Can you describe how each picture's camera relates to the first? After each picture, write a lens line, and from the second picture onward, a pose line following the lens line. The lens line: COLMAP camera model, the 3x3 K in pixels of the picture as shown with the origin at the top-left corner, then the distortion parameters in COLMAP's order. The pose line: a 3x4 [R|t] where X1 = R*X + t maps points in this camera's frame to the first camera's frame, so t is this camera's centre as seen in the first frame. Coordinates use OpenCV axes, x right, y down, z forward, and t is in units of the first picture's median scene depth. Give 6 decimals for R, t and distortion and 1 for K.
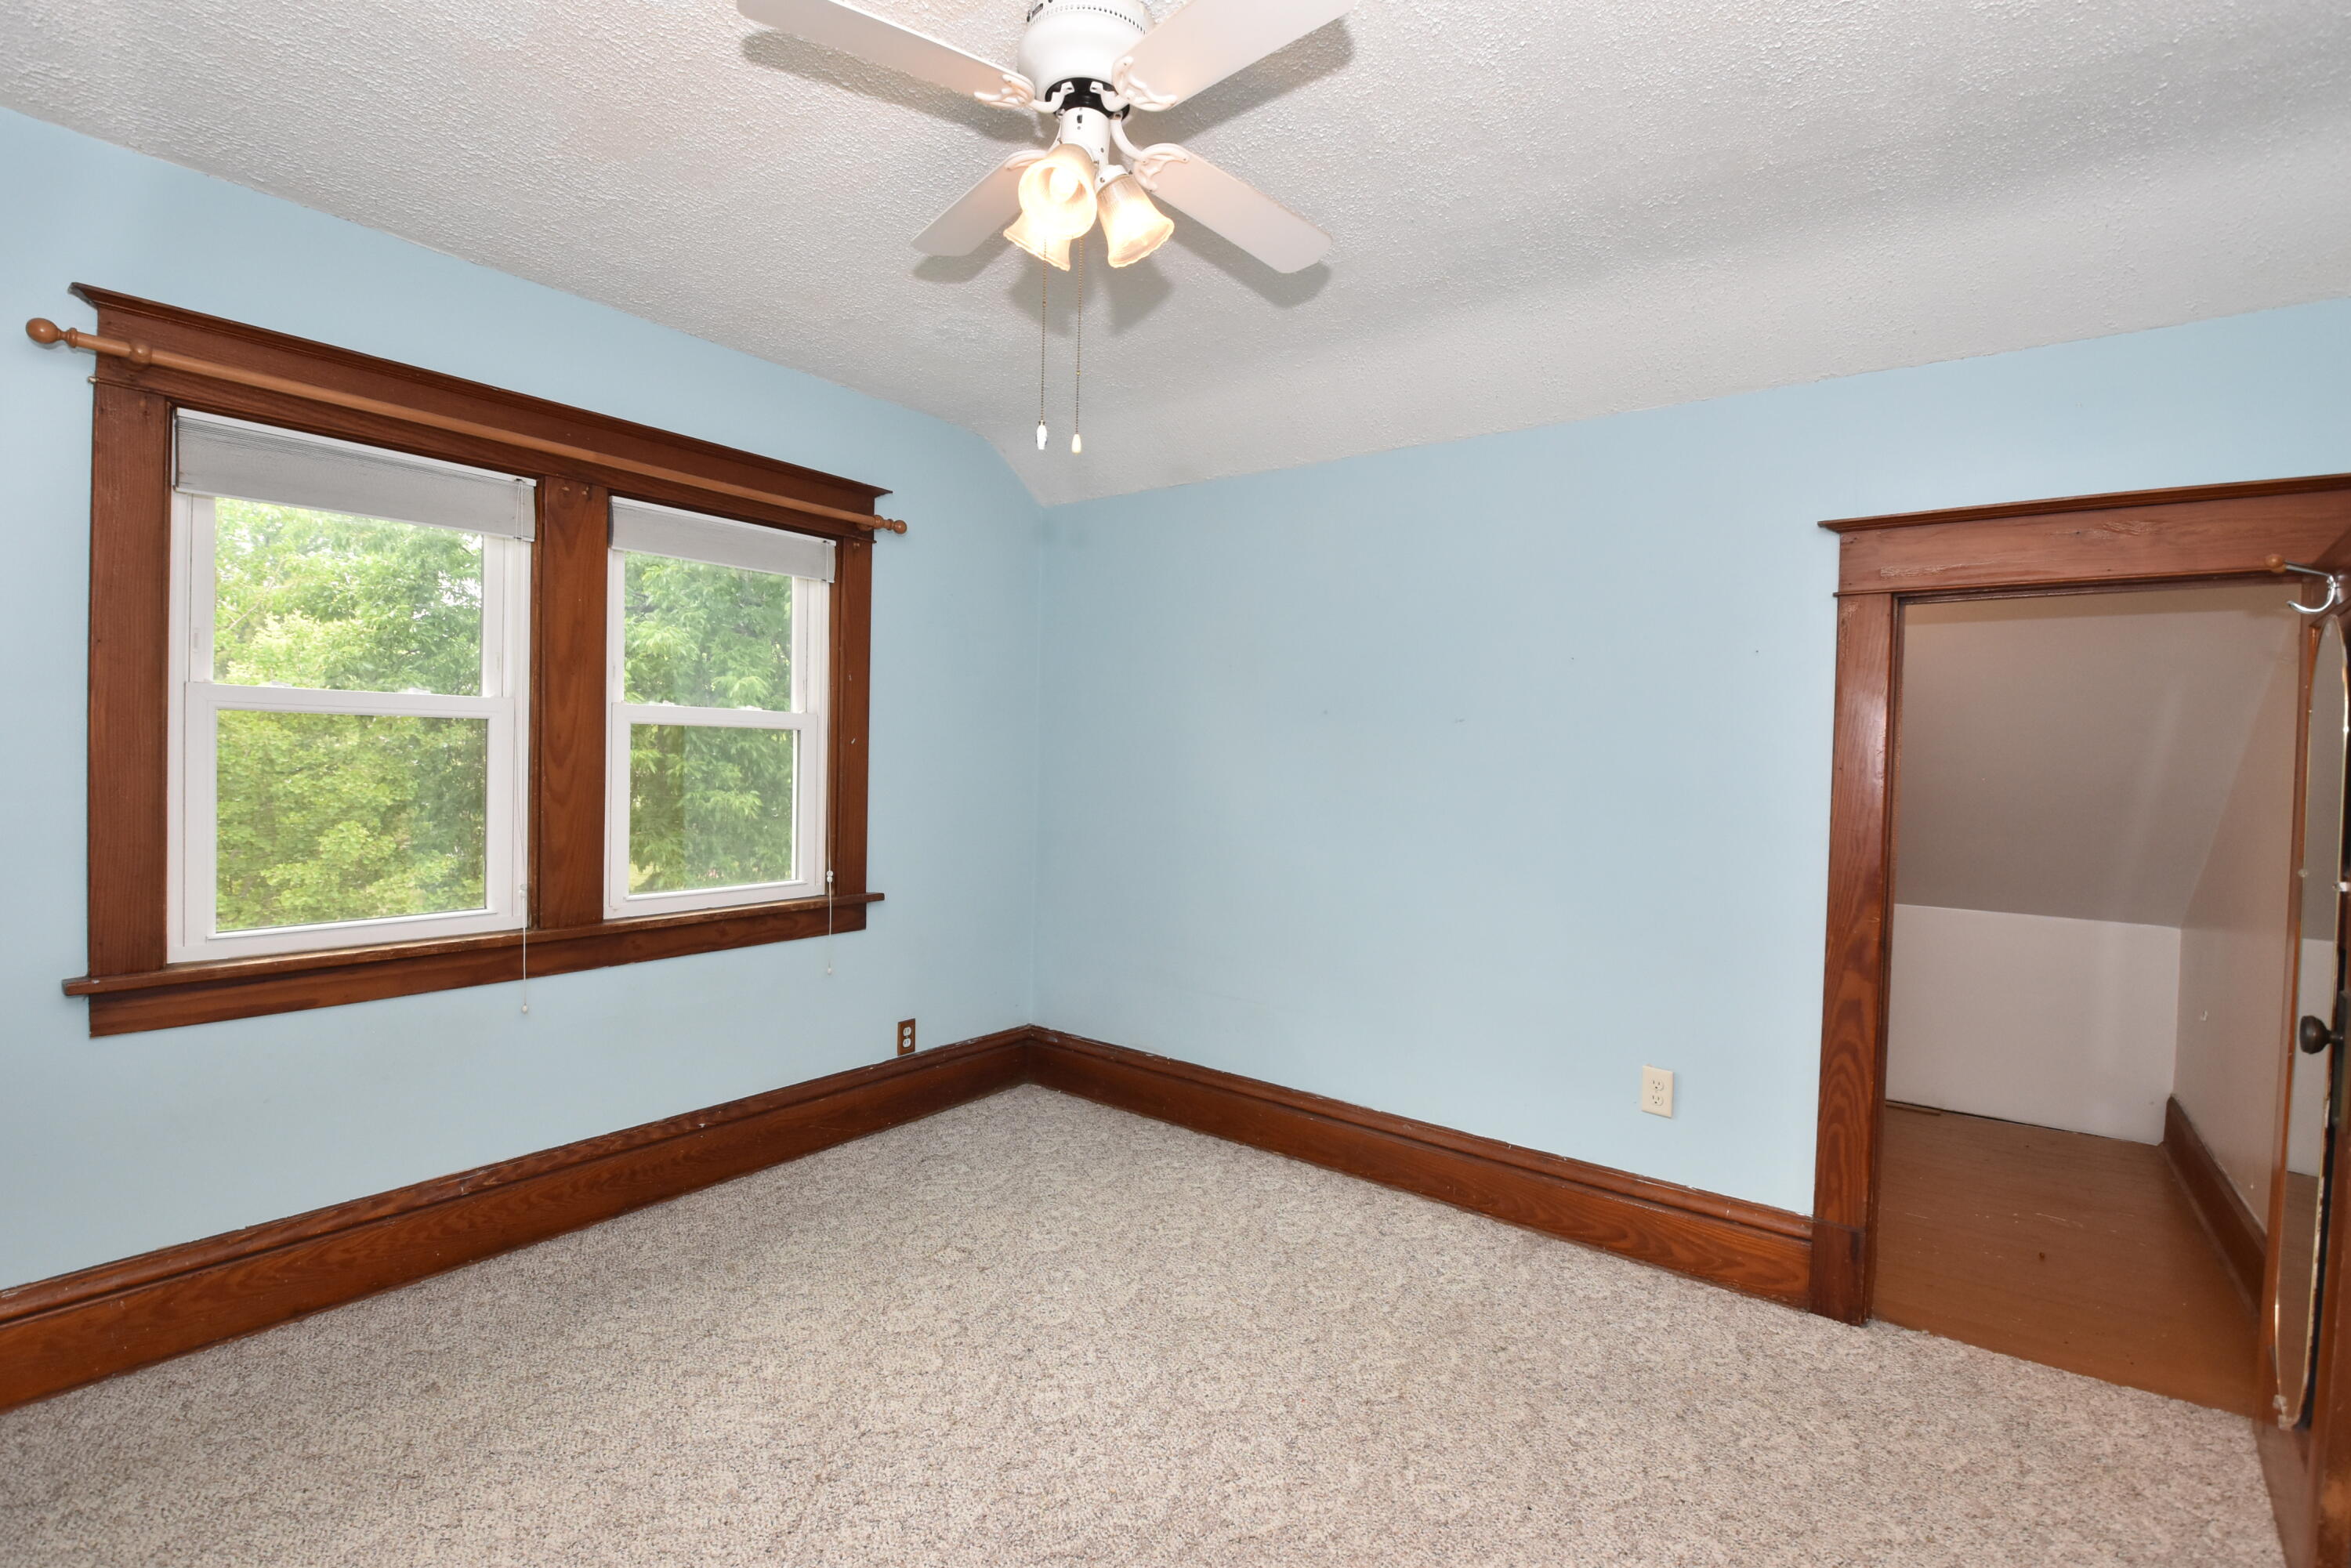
lens RADIAL K [[1043.6, 0, 1179.4], [0, 1043.6, 771.8], [0, 0, 1]] dist [0.000894, -0.015303]
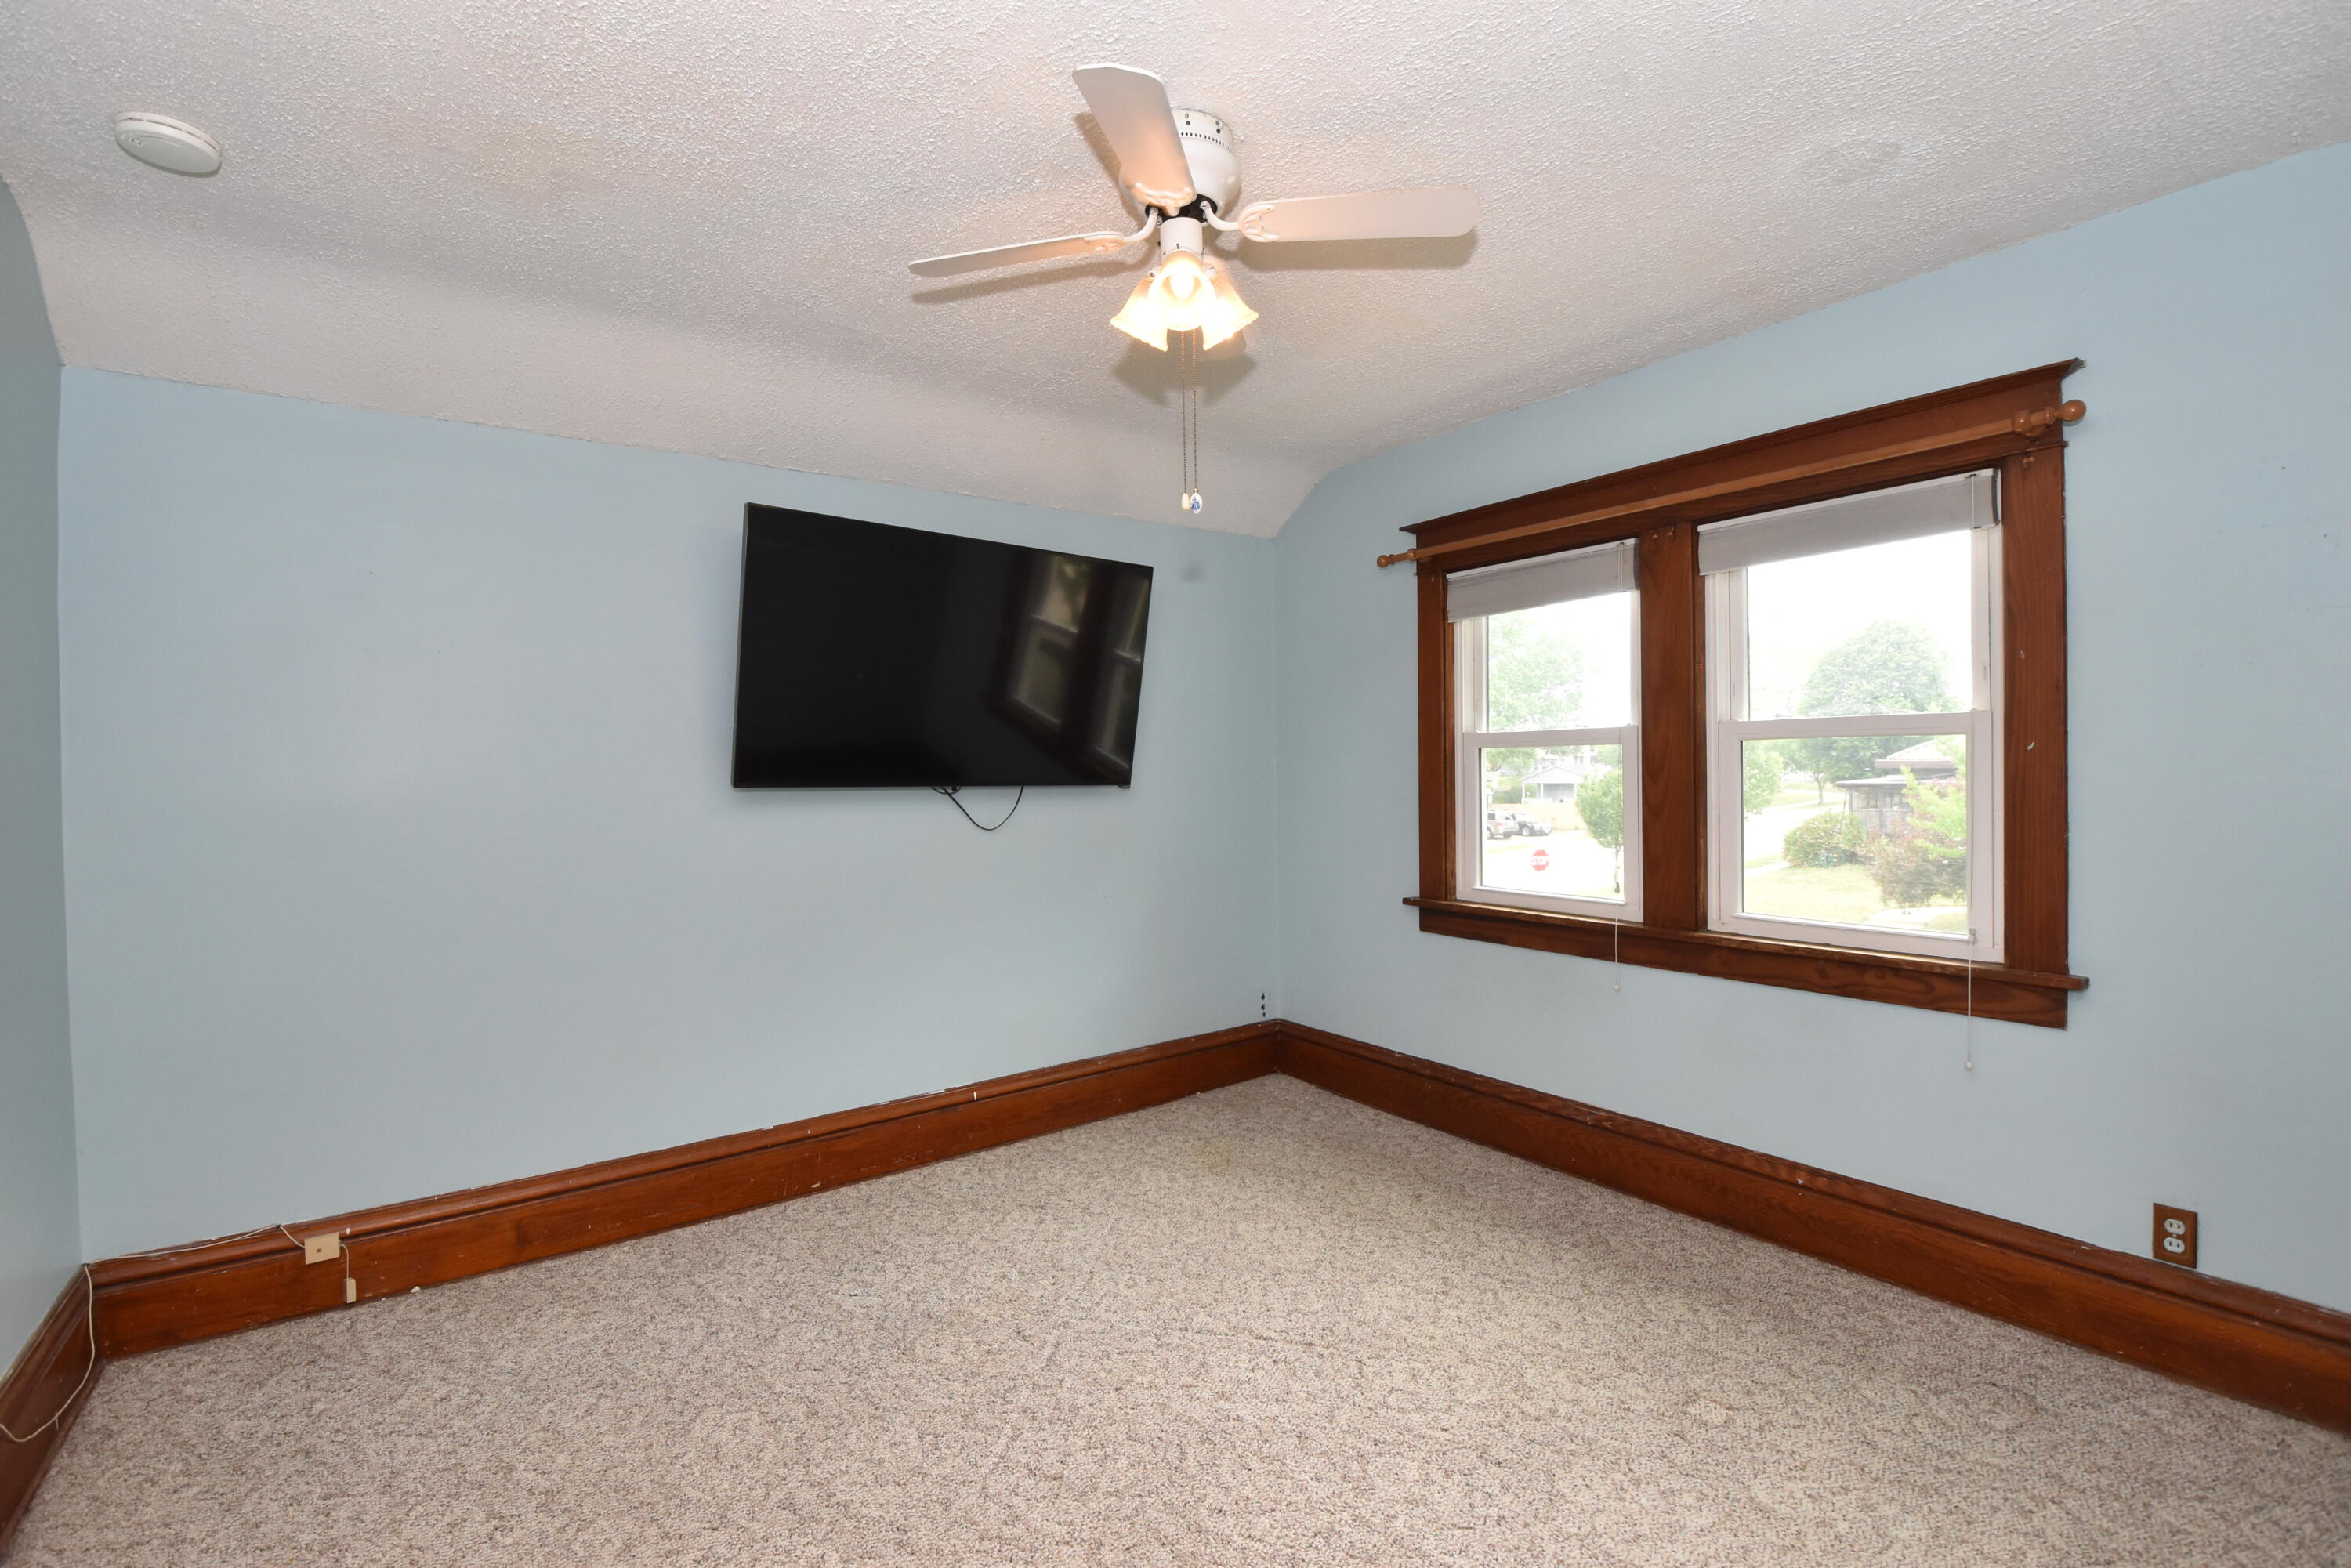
lens RADIAL K [[1043.6, 0, 1179.4], [0, 1043.6, 771.8], [0, 0, 1]] dist [0.000894, -0.015303]
pose [[-0.290497, -0.017381, -0.956718, 0.602376], [-0.012900, 0.999815, -0.014247, 0.005157], [0.956789, 0.008203, -0.290667, 0.796059]]
